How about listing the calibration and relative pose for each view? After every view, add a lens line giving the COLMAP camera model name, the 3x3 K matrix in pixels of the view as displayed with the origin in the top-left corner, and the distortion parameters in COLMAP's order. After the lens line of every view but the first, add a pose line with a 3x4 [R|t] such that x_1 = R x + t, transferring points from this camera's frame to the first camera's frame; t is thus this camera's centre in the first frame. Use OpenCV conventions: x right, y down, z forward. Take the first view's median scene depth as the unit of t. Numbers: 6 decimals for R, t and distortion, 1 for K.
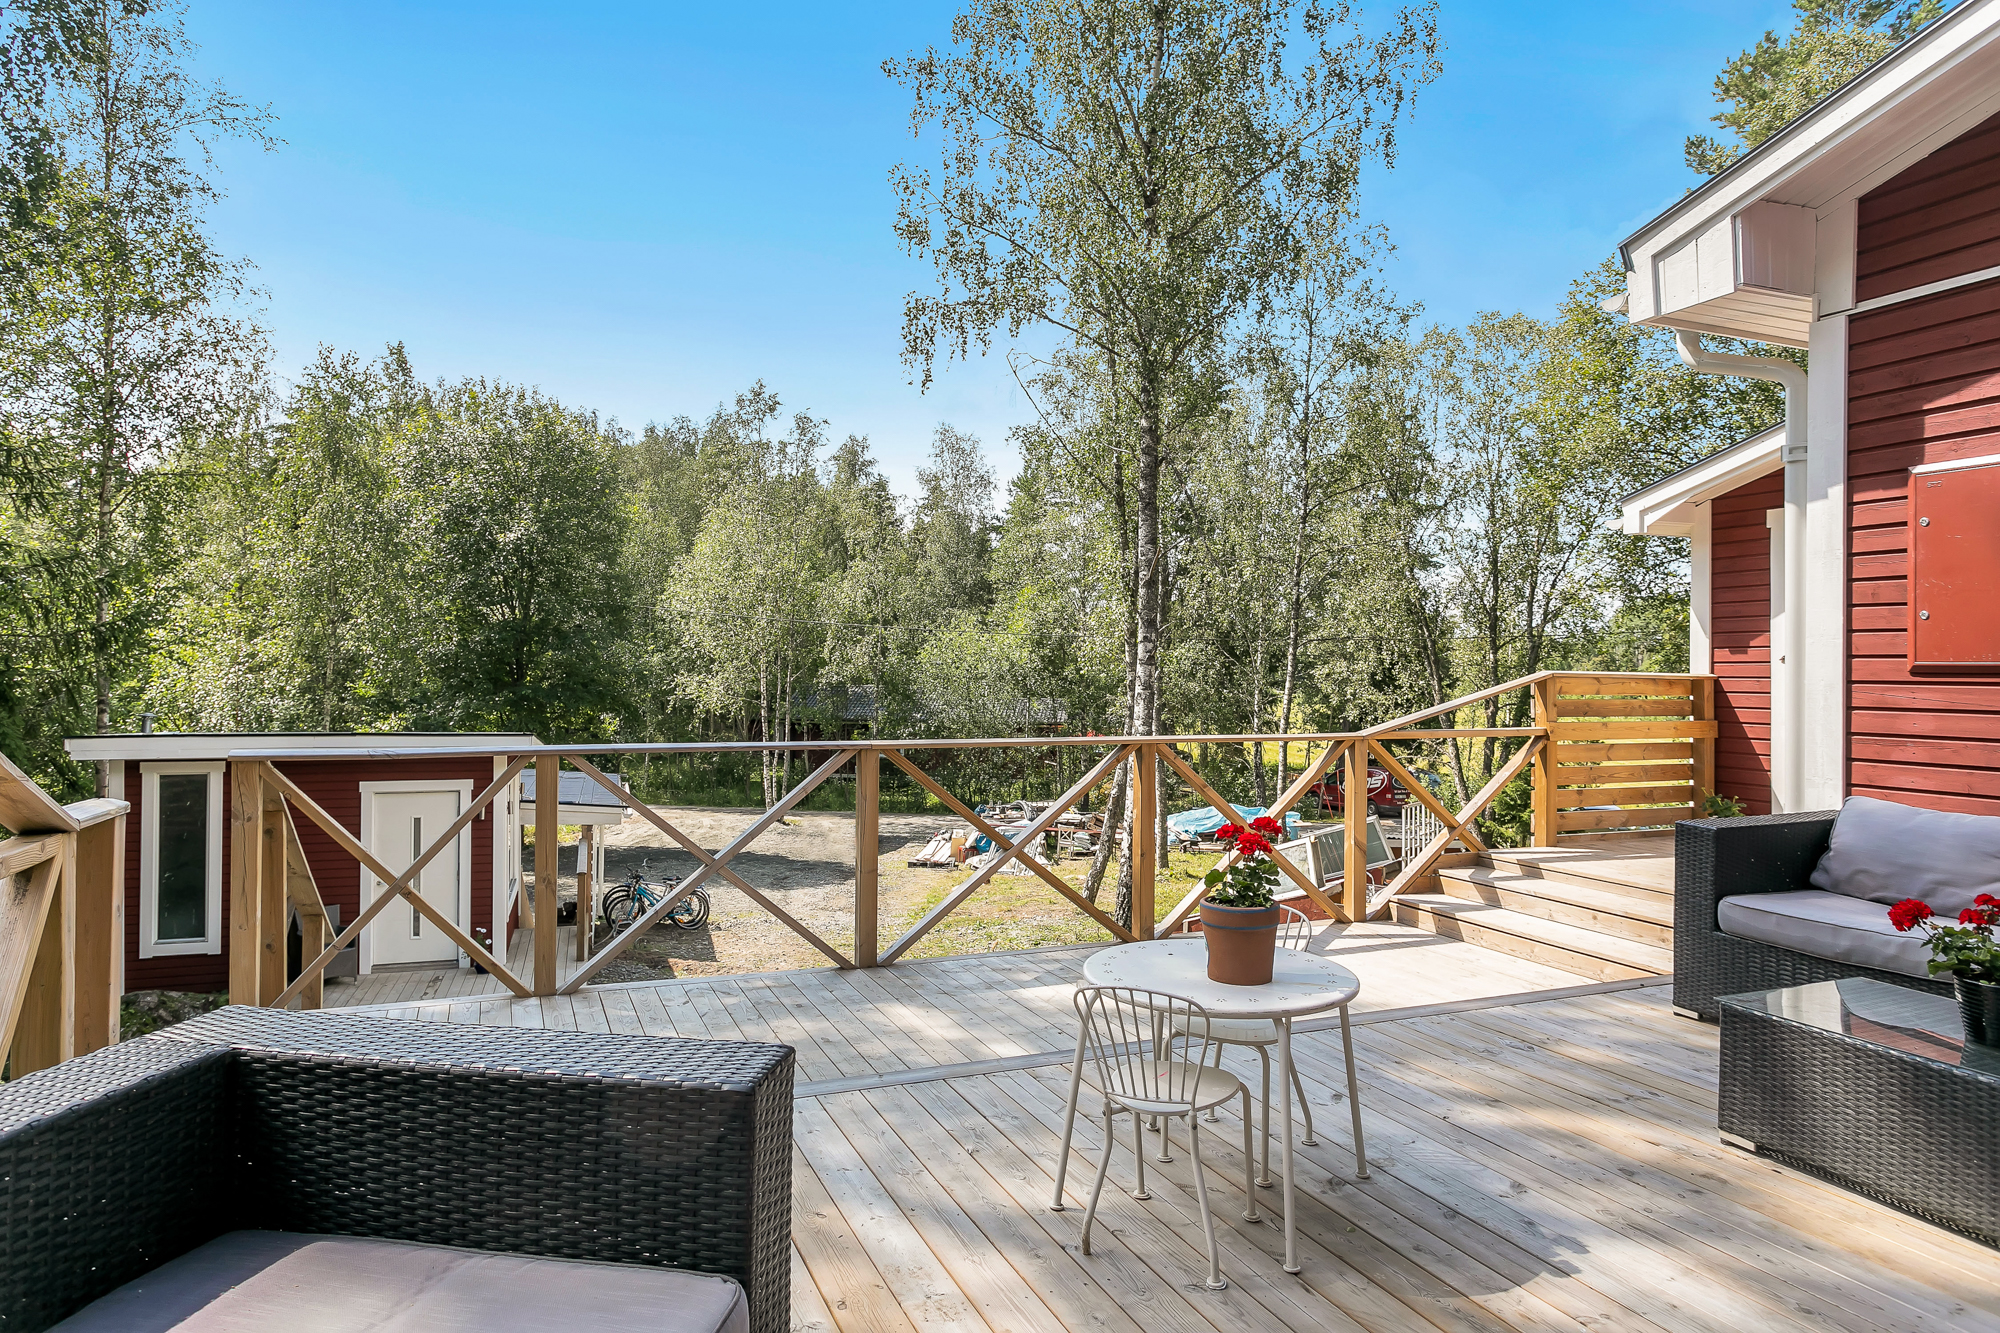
lens RADIAL K [[1189.5, 0, 972.2], [0, 1189.5, 658.4], [0, 0, 1]] dist [-0.000526, 0.000398]
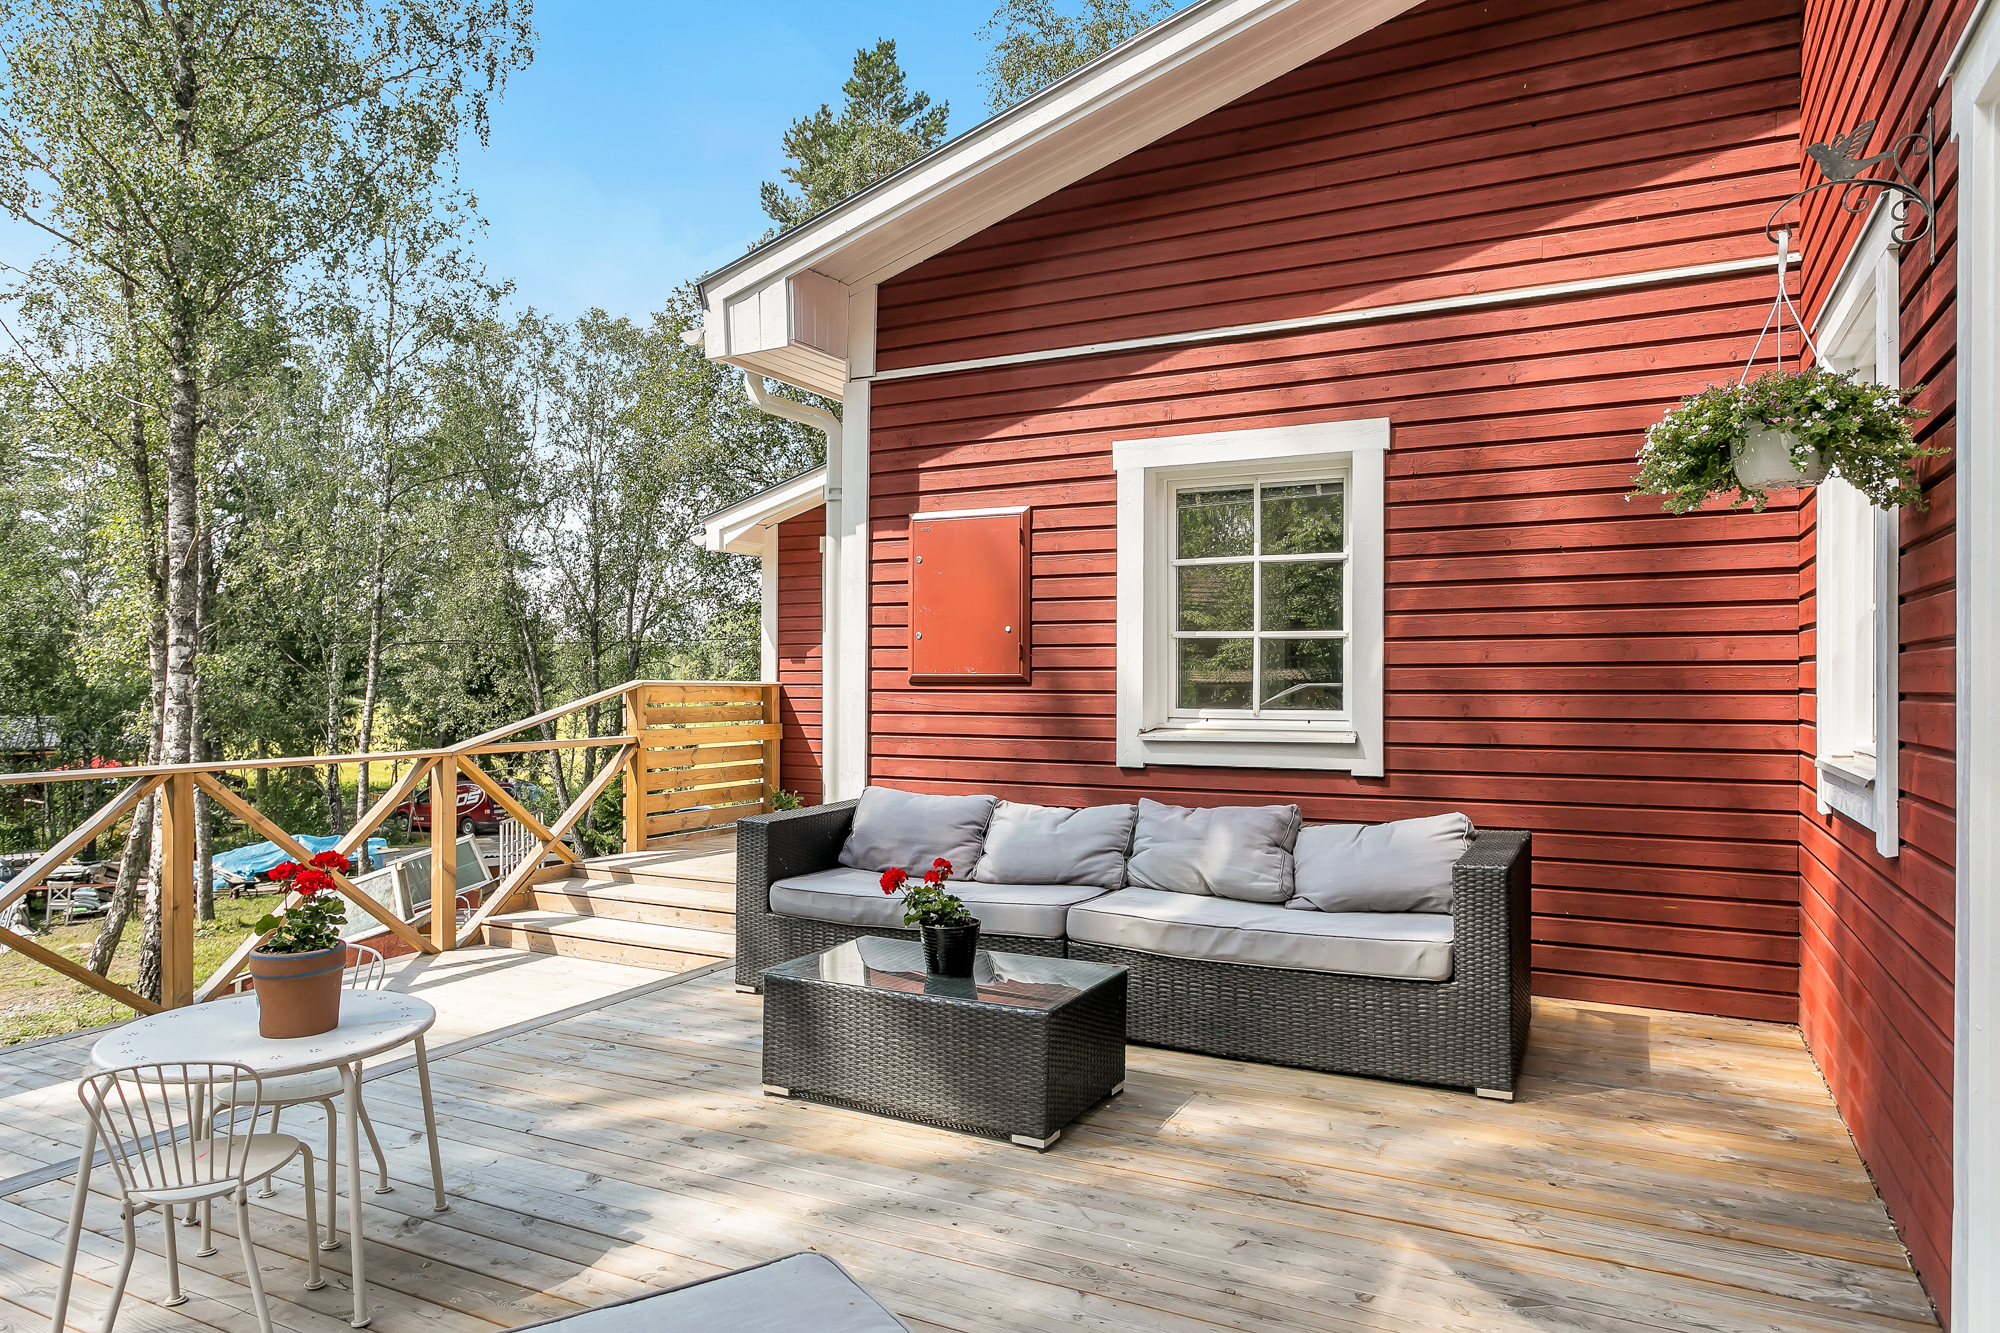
lens RADIAL K [[1270.3, 0, 990.7], [0, 1270.3, 679.9], [0, 0, 1]] dist [-0.005598, 0.000309]
pose [[0.756099, -0.006853, 0.654421, -0.003522], [-0.002224, 0.999912, 0.013041, -0.005525], [-0.654453, -0.011316, 0.756018, -0.031511]]
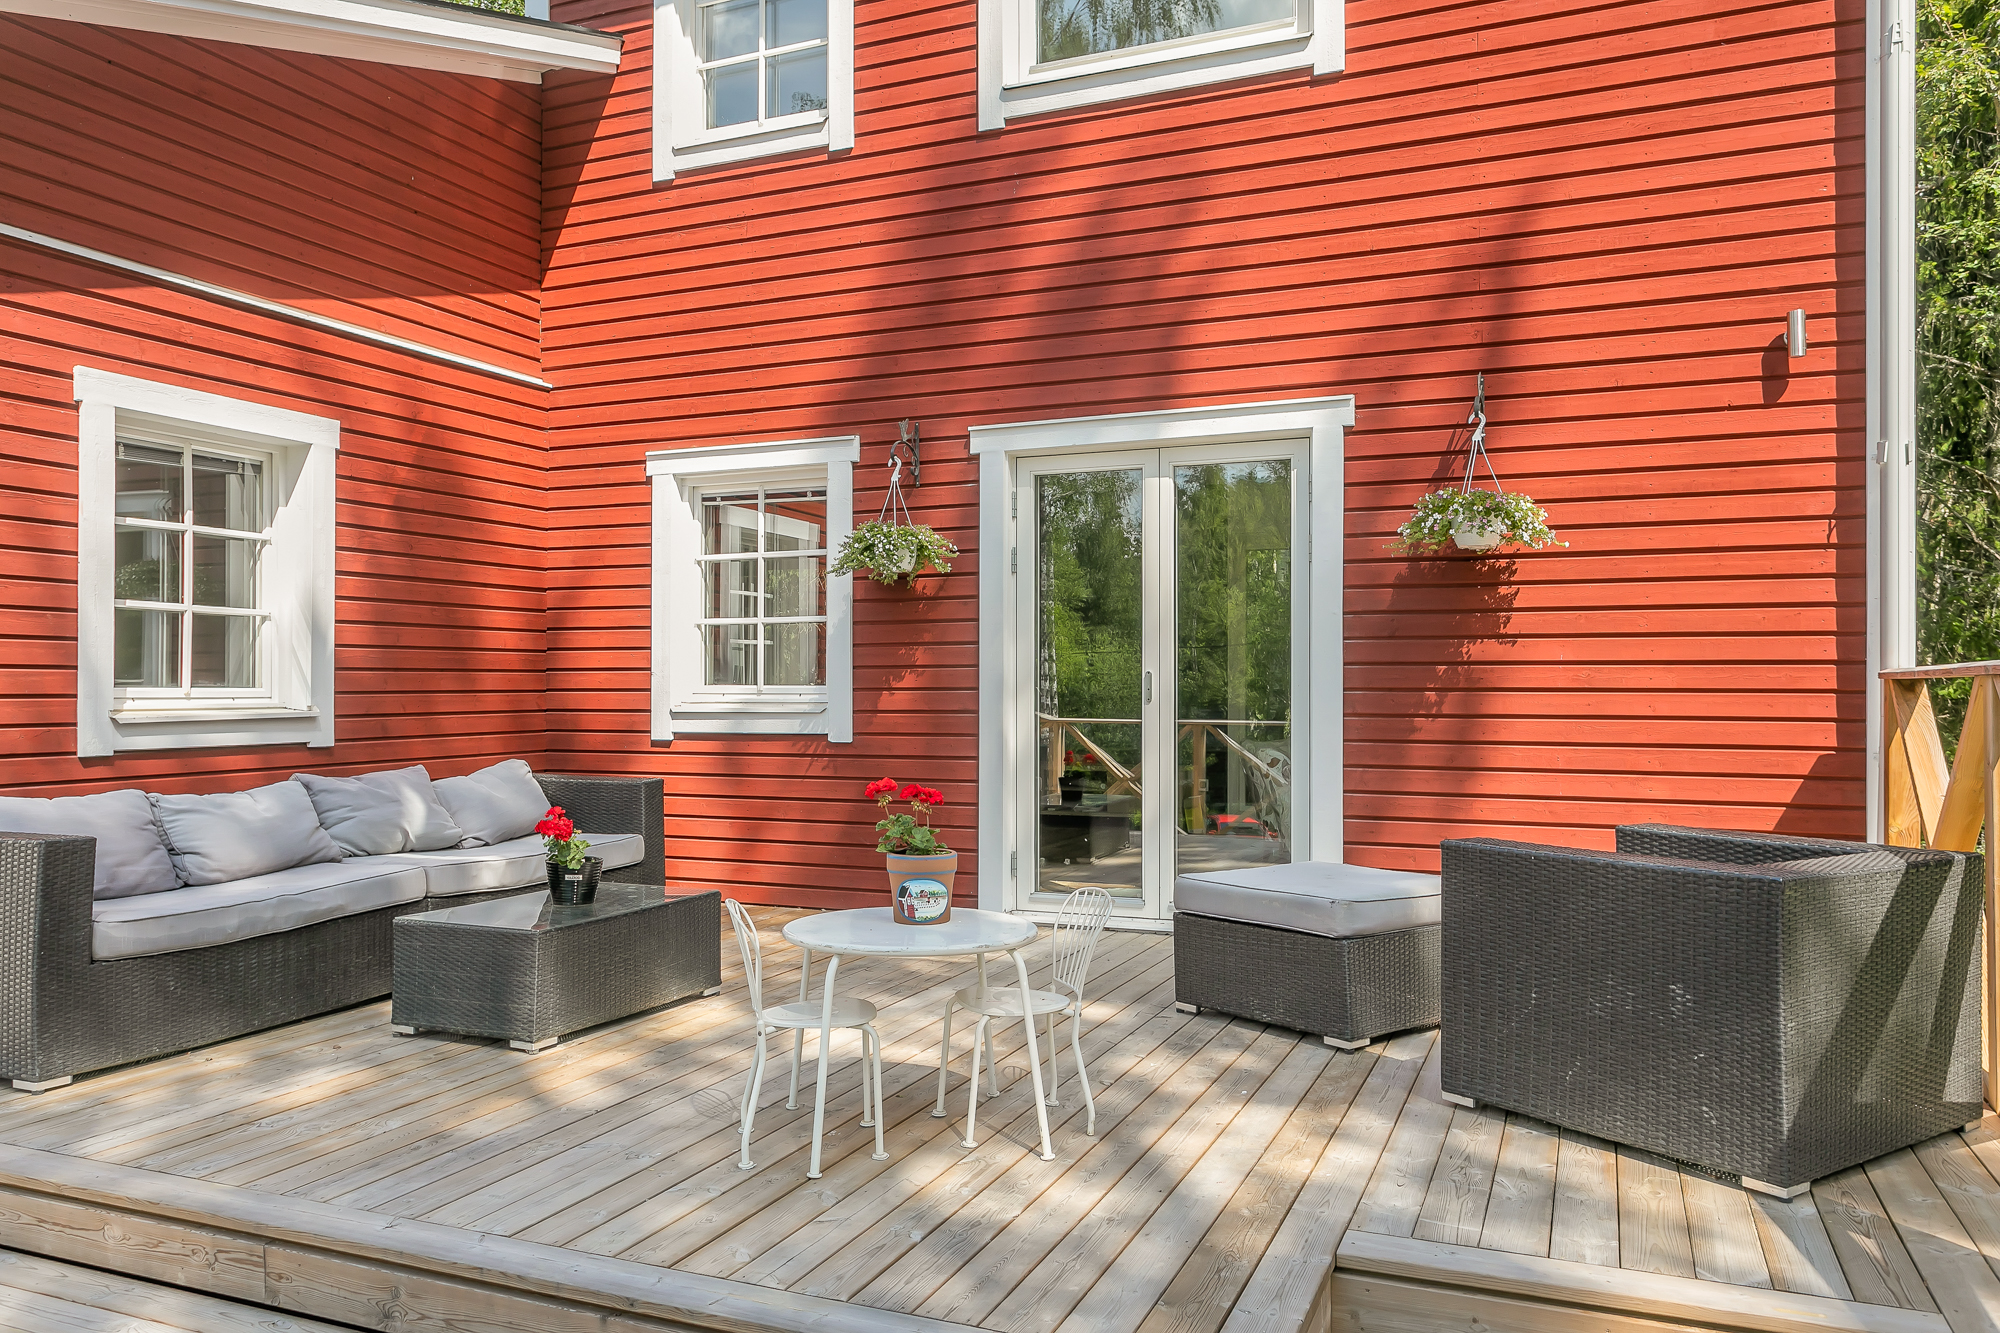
lens RADIAL K [[1434.1, 0, 998.8], [0, 1434.1, 675.0], [0, 0, 1]] dist [-0.004063, 0.002916]
pose [[-0.706381, 0.000619, 0.707832, -0.314911], [-0.010899, 0.999872, -0.011751, 0.022288], [-0.707748, -0.016016, -0.706283, 0.776556]]
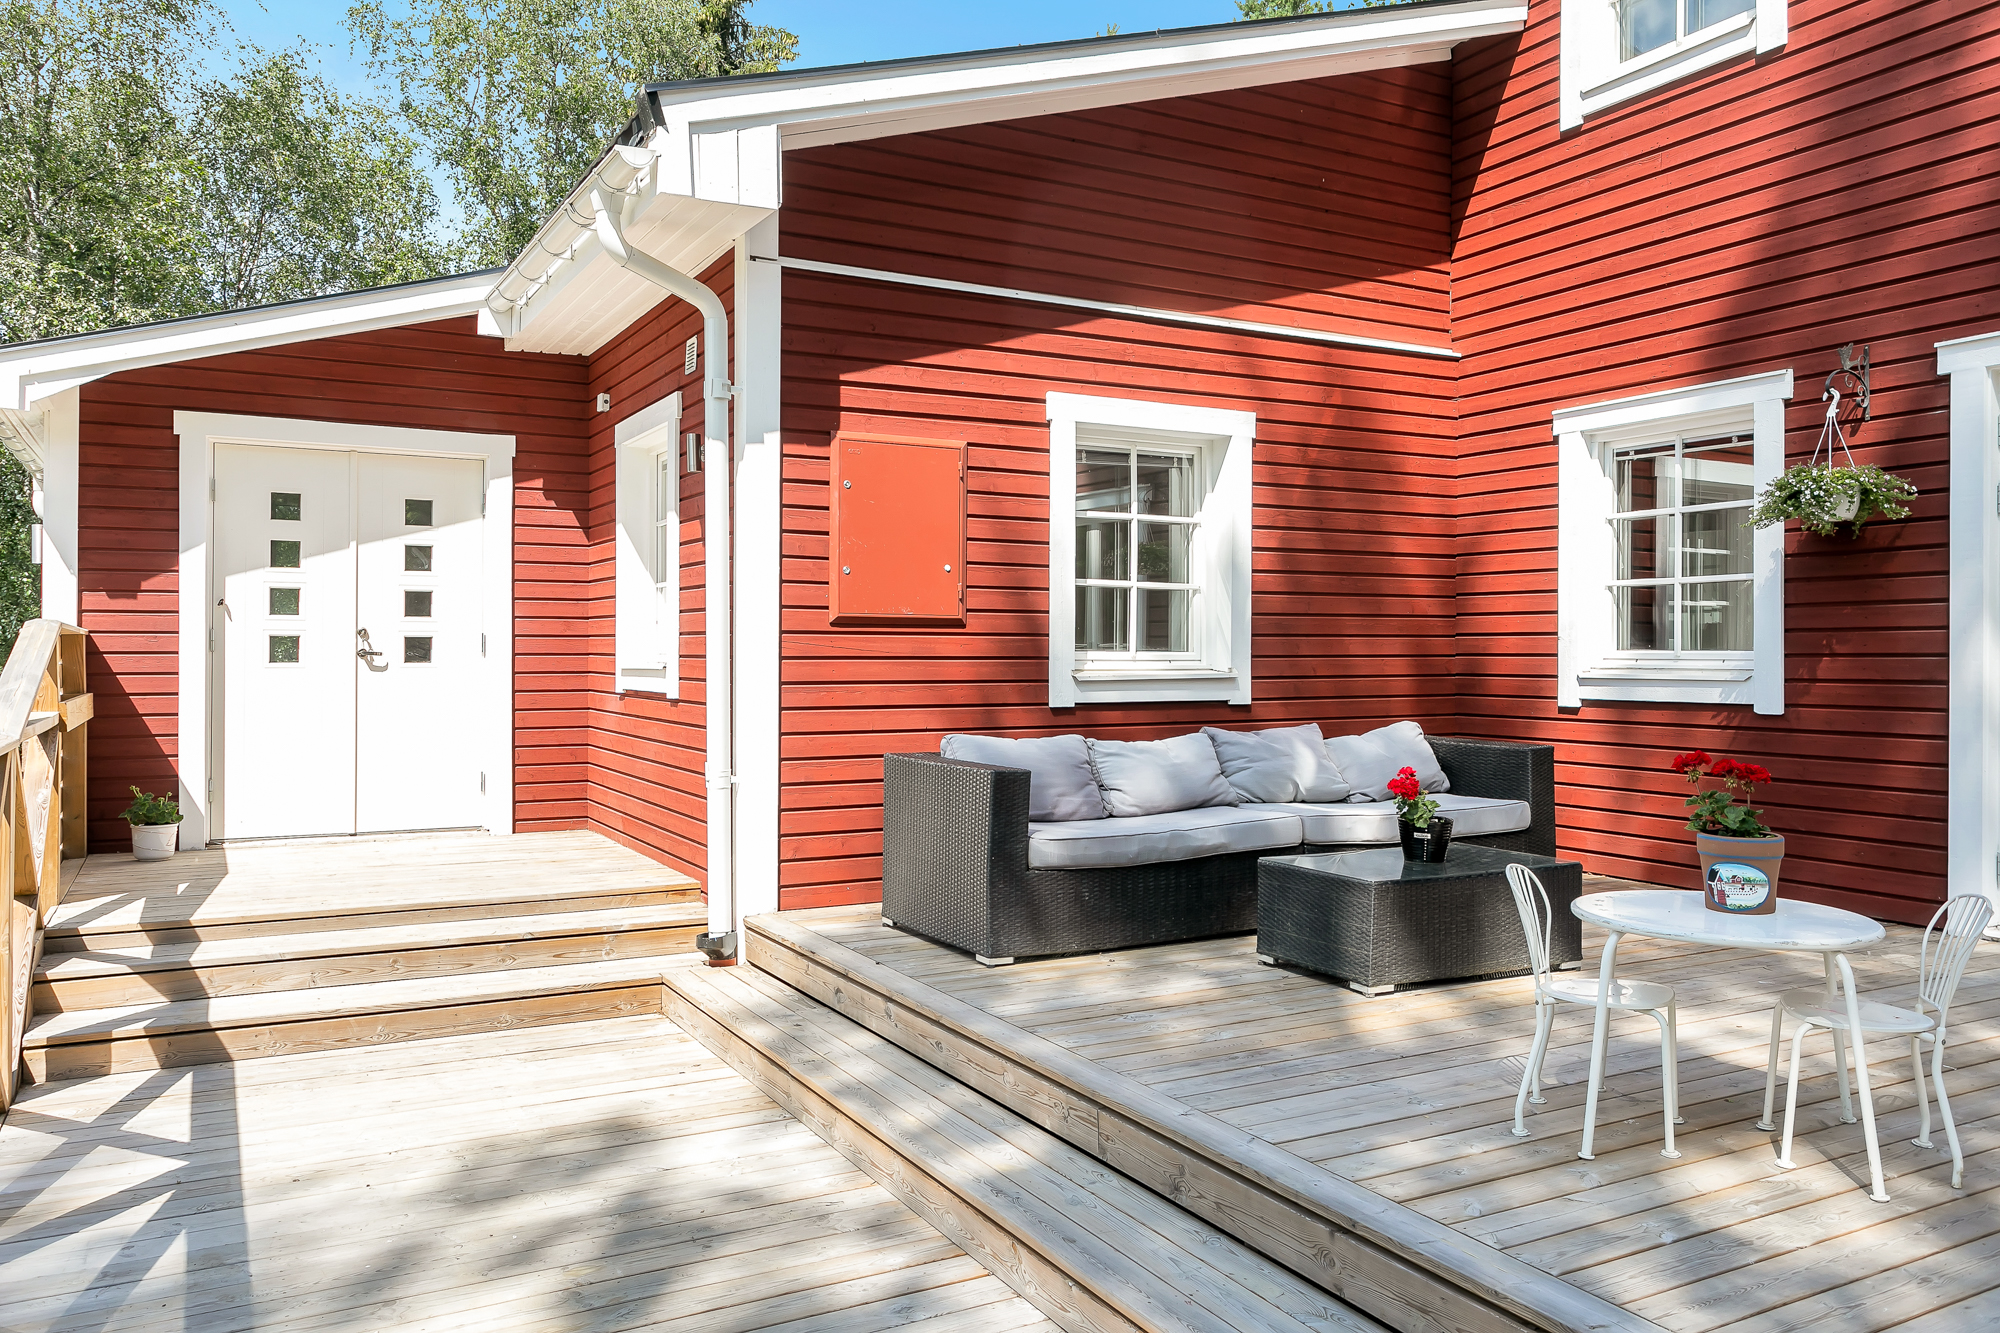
lens RADIAL K [[1444.9, 0, 997.4], [0, 1444.9, 643.9], [0, 0, 1]] dist [-0.002115, 0.007003]
pose [[-0.111785, -0.000816, 0.993732, -0.376425], [-0.012847, 0.999917, -0.000624, 0.021427], [-0.993649, -0.012836, -0.111786, 0.722414]]
